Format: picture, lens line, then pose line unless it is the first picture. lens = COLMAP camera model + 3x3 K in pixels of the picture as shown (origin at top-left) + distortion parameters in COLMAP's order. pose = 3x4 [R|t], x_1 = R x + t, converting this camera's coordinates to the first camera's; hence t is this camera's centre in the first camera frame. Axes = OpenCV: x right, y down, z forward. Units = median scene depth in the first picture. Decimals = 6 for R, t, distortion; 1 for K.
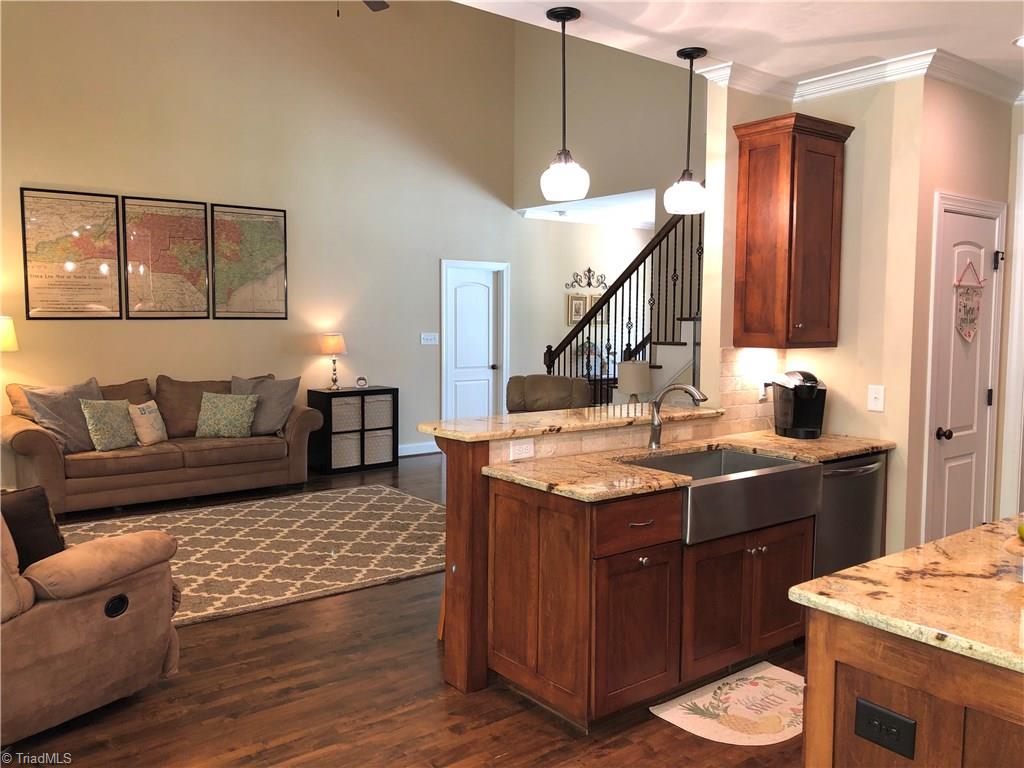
lens RADIAL K [[848.2, 0, 512.6], [0, 848.2, 378.0], [0, 0, 1]] dist [0.065099, -0.070710]
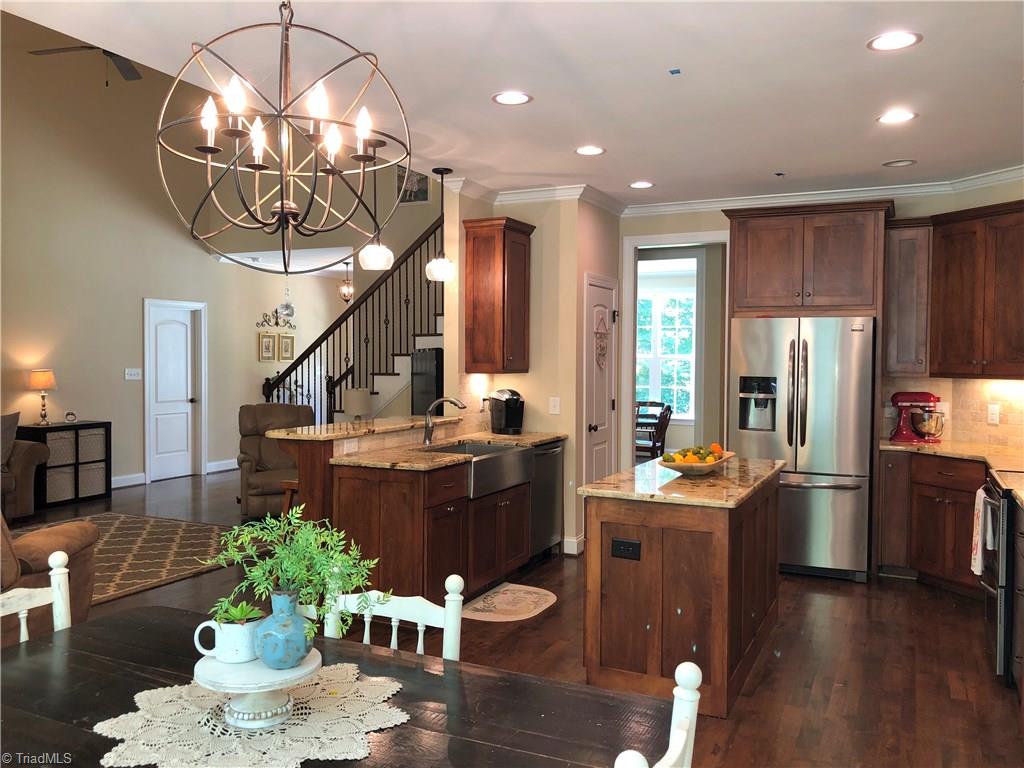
lens RADIAL K [[832.7, 0, 512.0], [0, 832.7, 384.0], [0, 0, 1]] dist [0.269813, -0.645138]
pose [[0.900169, -0.017739, 0.435180, -0.277221], [0.033978, 0.998985, -0.029562, 0.025254], [-0.434214, 0.041397, 0.899858, -0.289484]]
